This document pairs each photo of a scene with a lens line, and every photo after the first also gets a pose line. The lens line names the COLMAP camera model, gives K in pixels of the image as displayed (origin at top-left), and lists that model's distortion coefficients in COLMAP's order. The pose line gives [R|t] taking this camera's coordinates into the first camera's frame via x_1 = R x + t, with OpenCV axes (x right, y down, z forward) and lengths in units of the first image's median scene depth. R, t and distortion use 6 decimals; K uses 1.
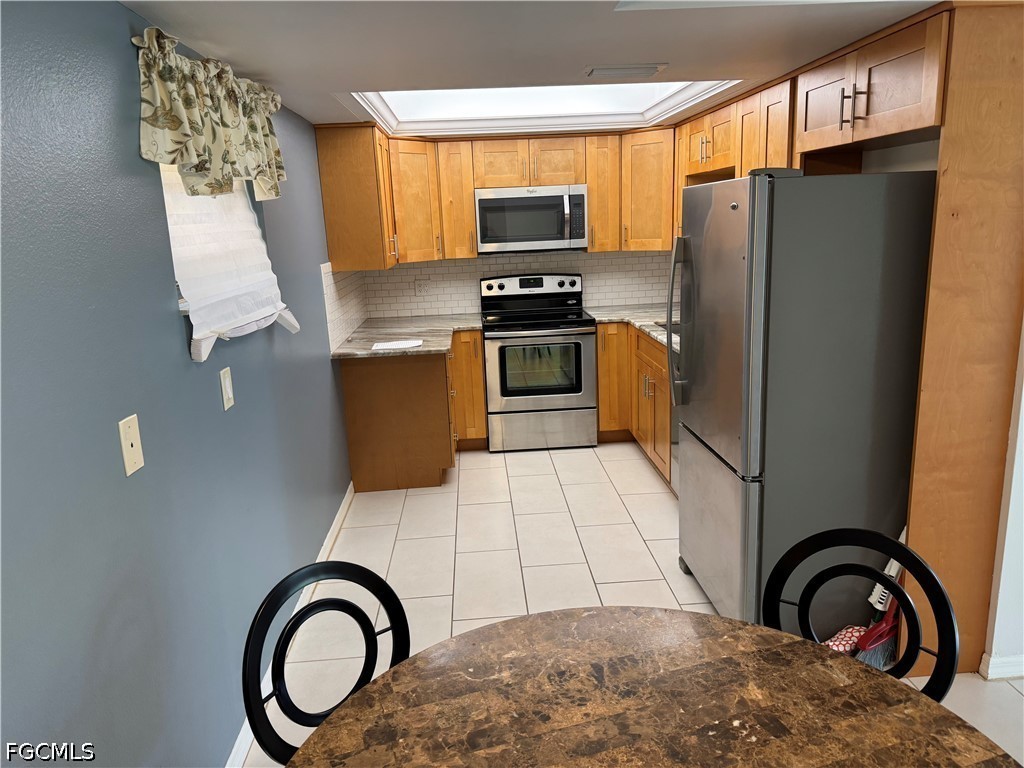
lens RADIAL K [[719.7, 0, 512.0], [0, 719.7, 384.0], [0, 0, 1]] dist [0.144631, -0.229010]
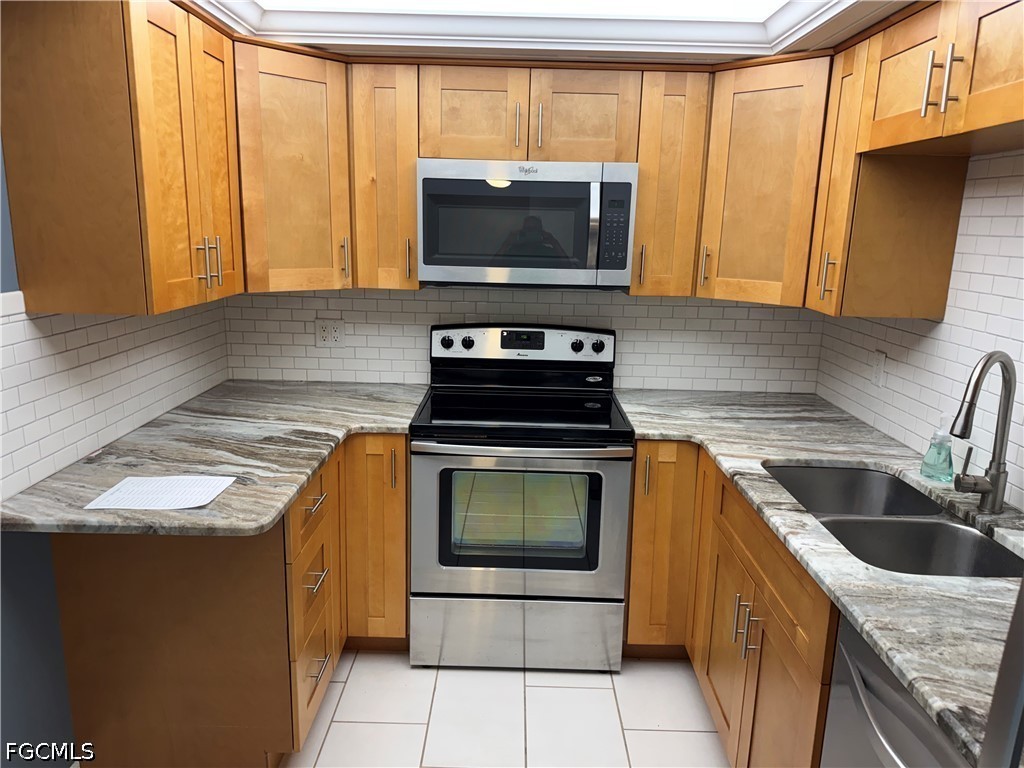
lens RADIAL K [[719.7, 0, 512.0], [0, 719.7, 384.0], [0, 0, 1]] dist [0.144631, -0.229010]
pose [[0.995462, 0.079461, -0.052364, 0.054326], [-0.079891, 0.996784, -0.006179, -0.111962], [0.051705, 0.010335, 0.998609, 0.491458]]
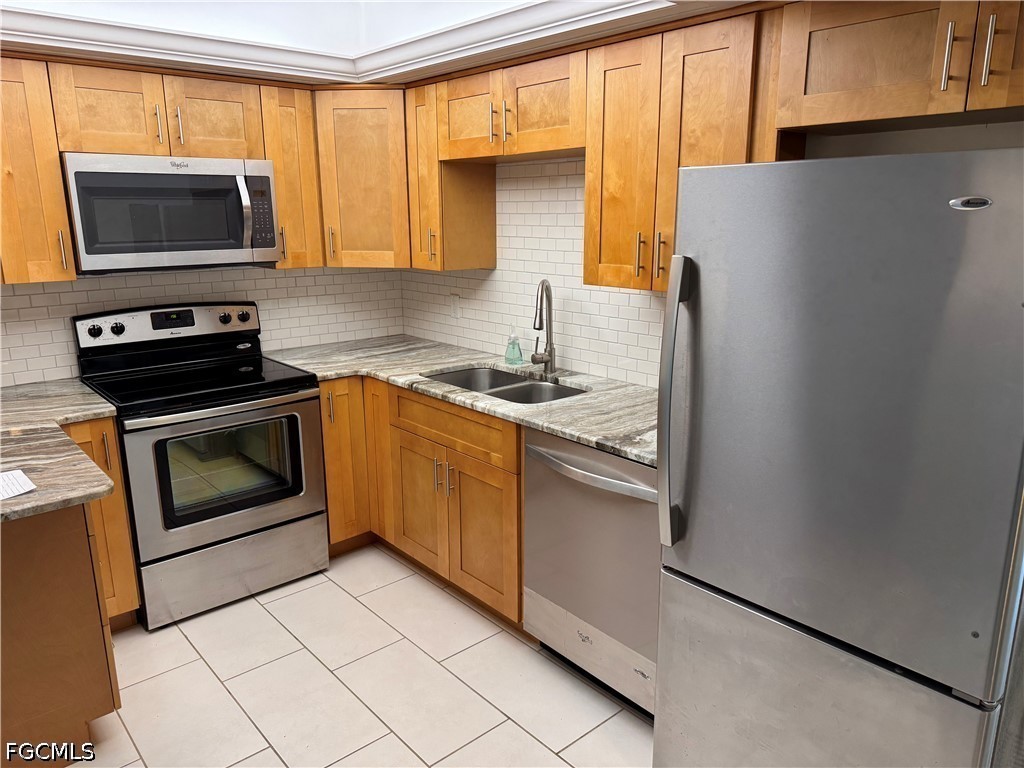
lens RADIAL K [[719.7, 0, 512.0], [0, 719.7, 384.0], [0, 0, 1]] dist [0.144631, -0.229010]
pose [[0.790775, -0.106582, 0.602756, -0.133387], [0.110779, 0.993382, 0.030321, -0.081955], [-0.601999, 0.042795, 0.797349, 0.386516]]
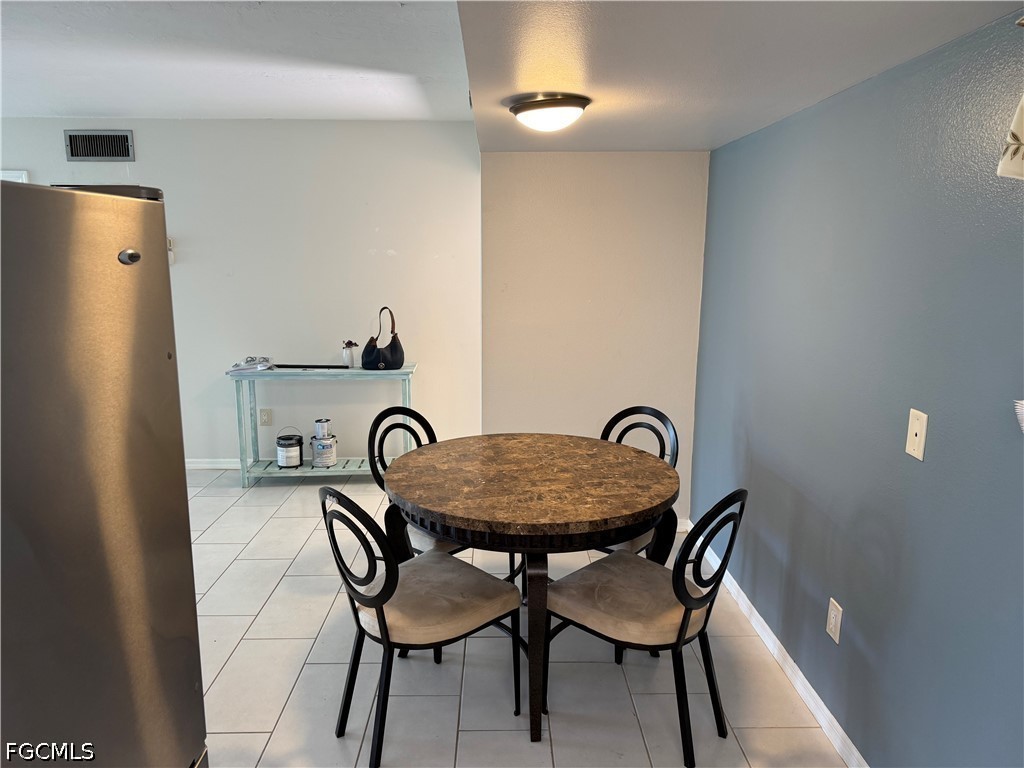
lens RADIAL K [[719.7, 0, 512.0], [0, 719.7, 384.0], [0, 0, 1]] dist [0.144631, -0.229010]
pose [[-0.998626, 0.026735, 0.045068, 0.026825], [0.042339, 0.918421, 0.393331, -0.166609], [-0.030876, 0.394699, -0.918292, 0.710308]]
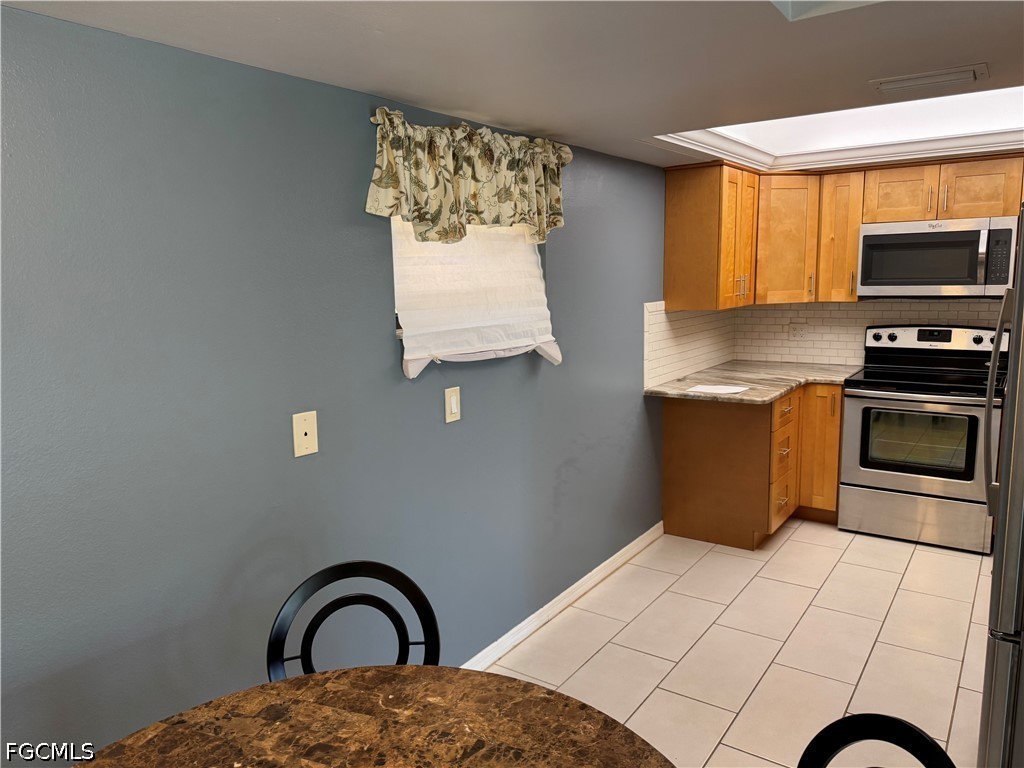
lens RADIAL K [[730.1, 0, 511.9], [0, 730.1, 387.6], [0, 0, 1]] dist [0.037724, -0.046675]
pose [[0.780650, 0.120906, -0.613162, 0.184986], [-0.146693, 0.989147, 0.008282, -0.021274], [0.607509, 0.083481, 0.789914, 0.068840]]
